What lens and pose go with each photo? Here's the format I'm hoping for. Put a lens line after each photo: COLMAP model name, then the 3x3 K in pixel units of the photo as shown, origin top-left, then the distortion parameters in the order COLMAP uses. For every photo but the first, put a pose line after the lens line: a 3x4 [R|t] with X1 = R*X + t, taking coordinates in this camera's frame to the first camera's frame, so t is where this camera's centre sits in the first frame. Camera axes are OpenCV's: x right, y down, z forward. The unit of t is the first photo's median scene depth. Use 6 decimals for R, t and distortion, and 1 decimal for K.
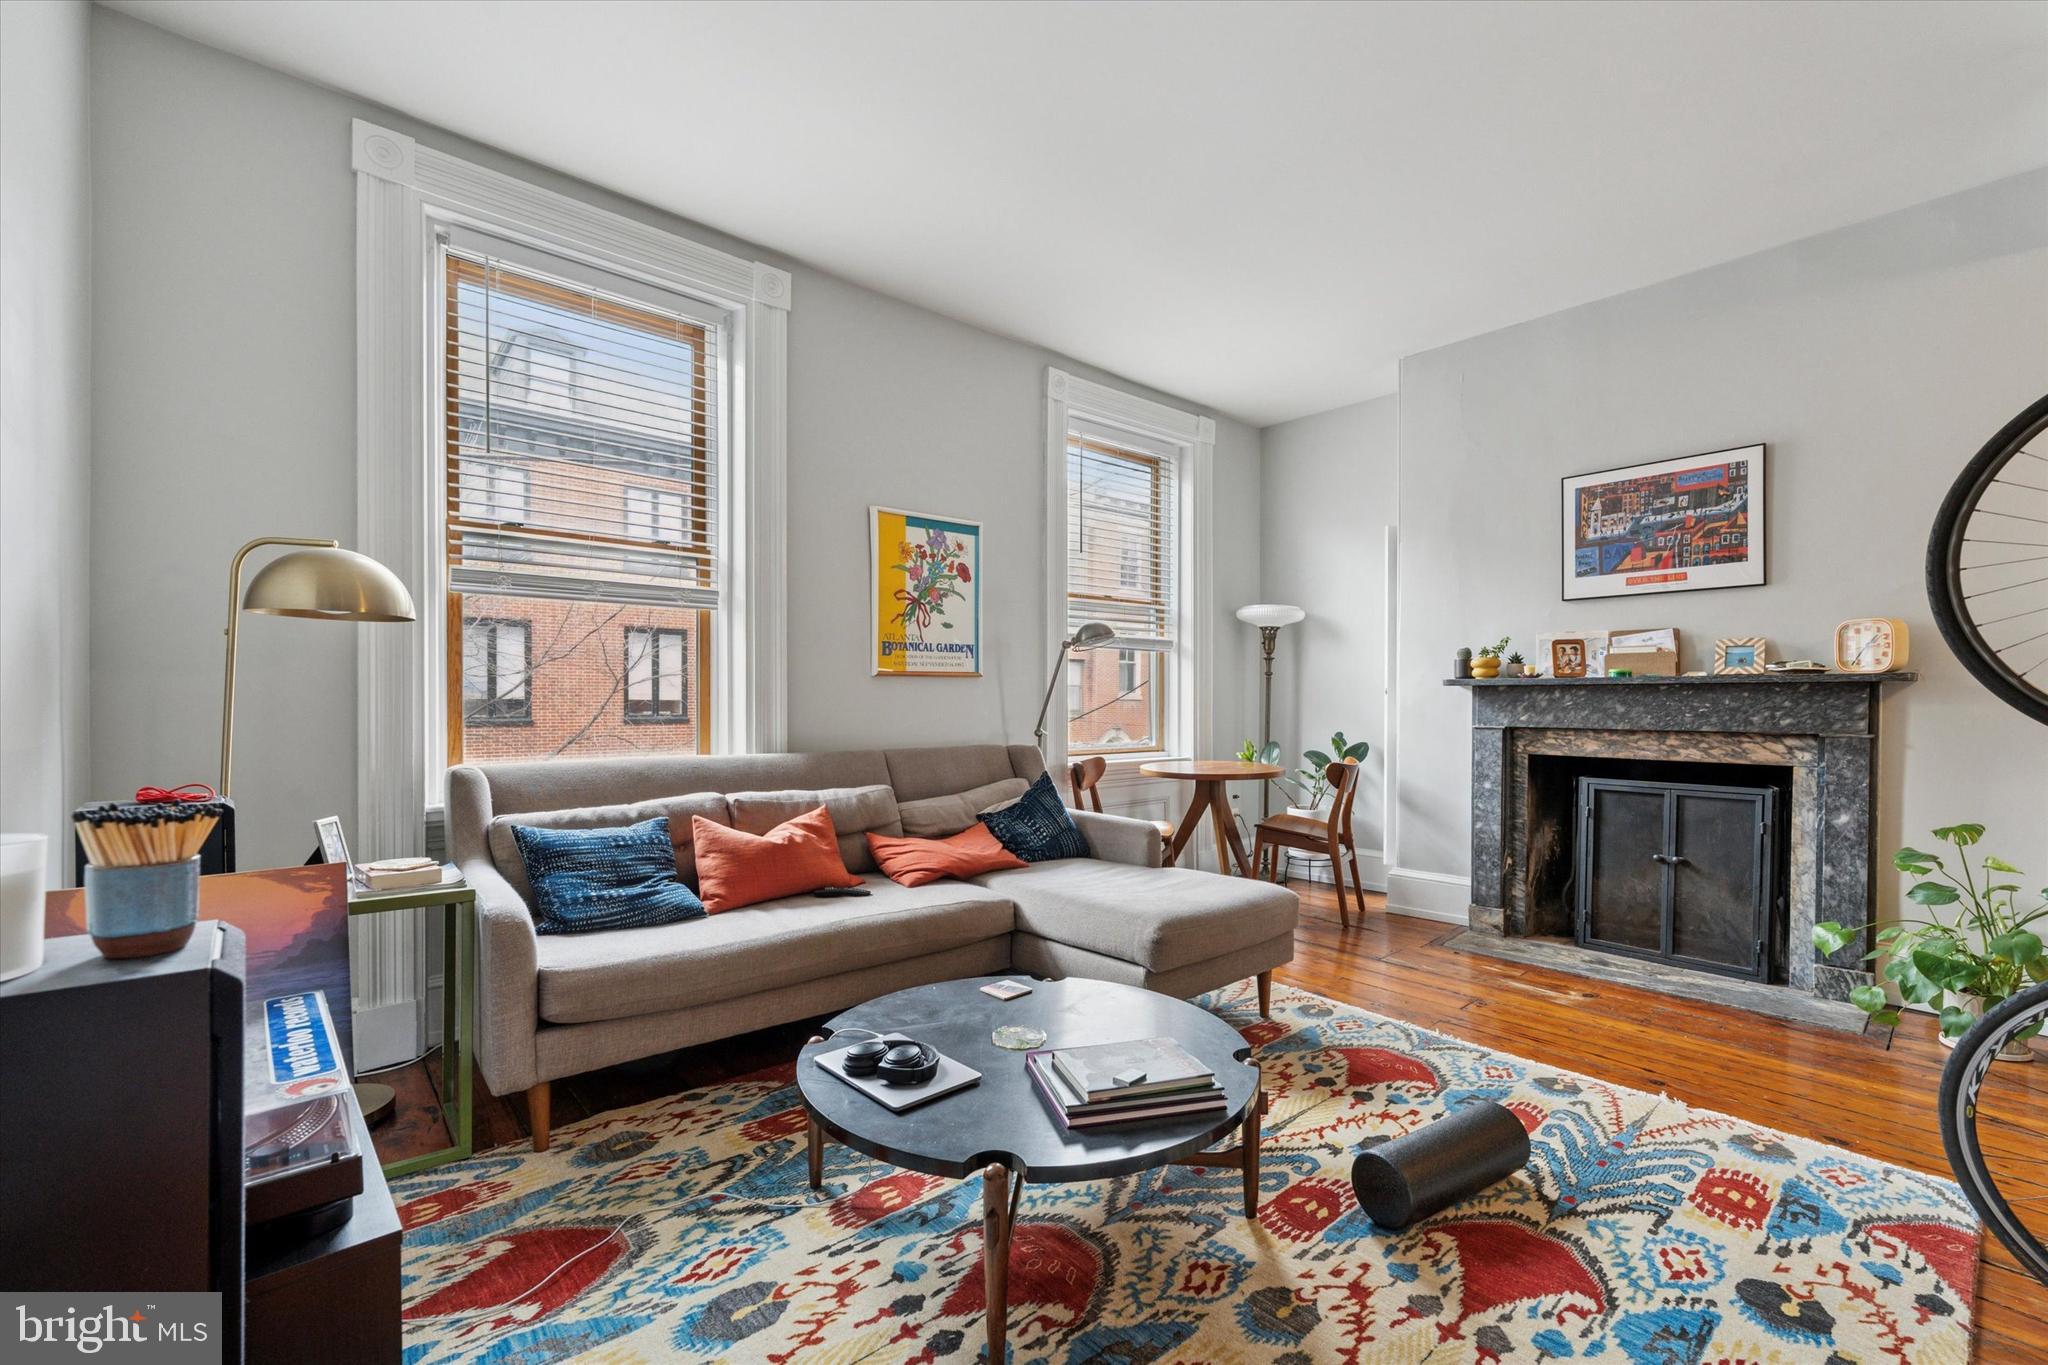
lens RADIAL K [[864.8, 0, 1036.1], [0, 864.8, 710.7], [0, 0, 1]] dist [-0.000936, -0.000432]
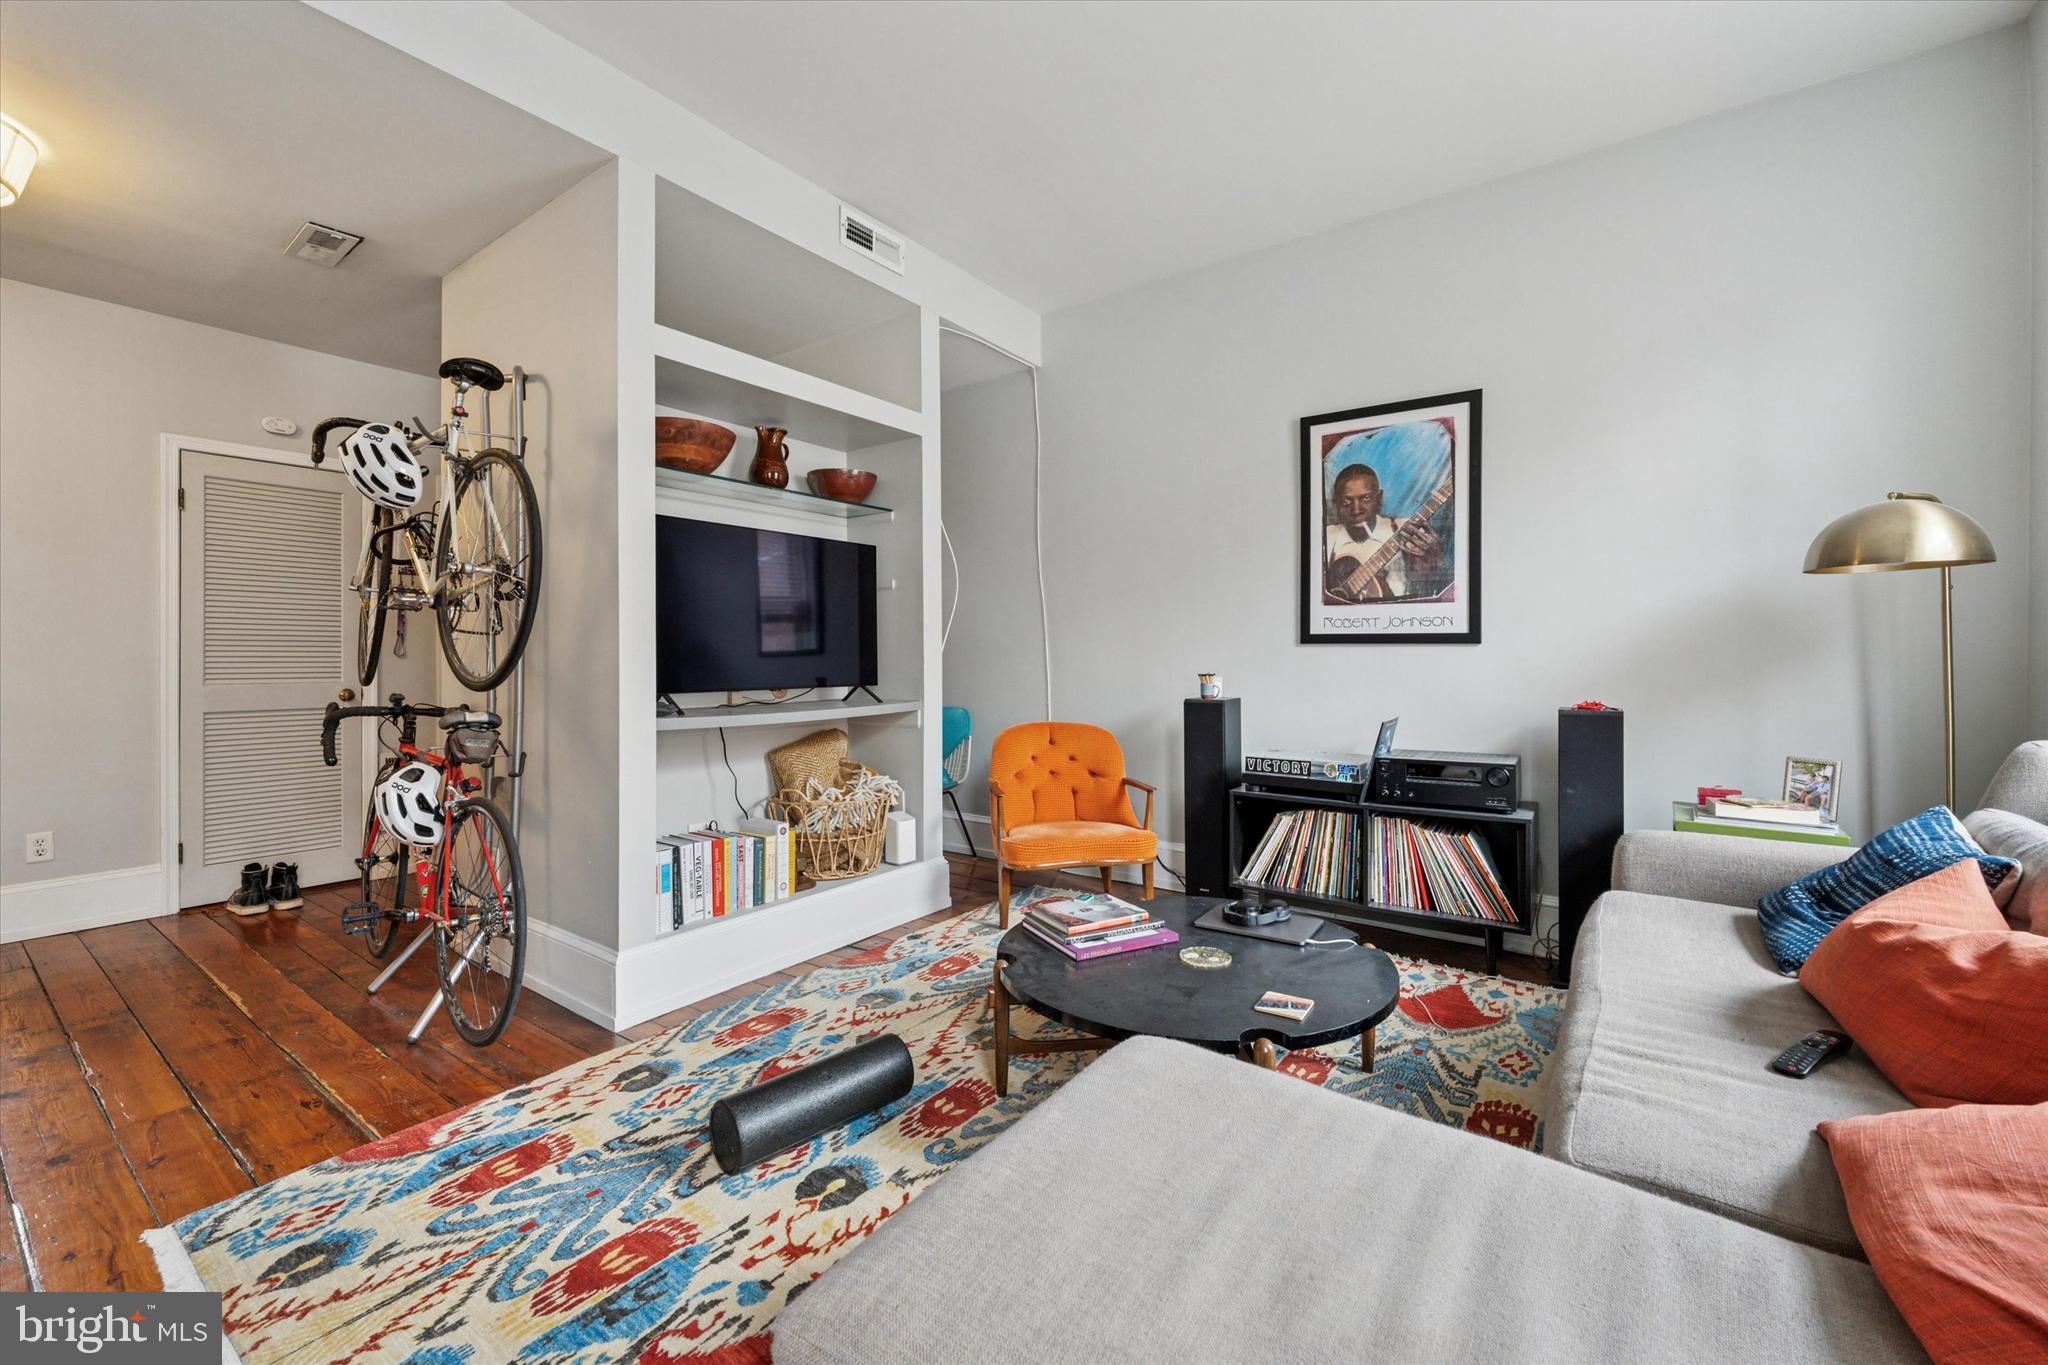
lens RADIAL K [[831.6, 0, 1022.0], [0, 831.6, 656.0], [0, 0, 1]] dist [-0.000575, -0.000332]
pose [[-0.977552, 0.000809, -0.210694, 0.233238], [-0.001169, 0.999956, 0.009266, -0.009649], [0.210693, 0.009304, -0.977508, 1.068665]]
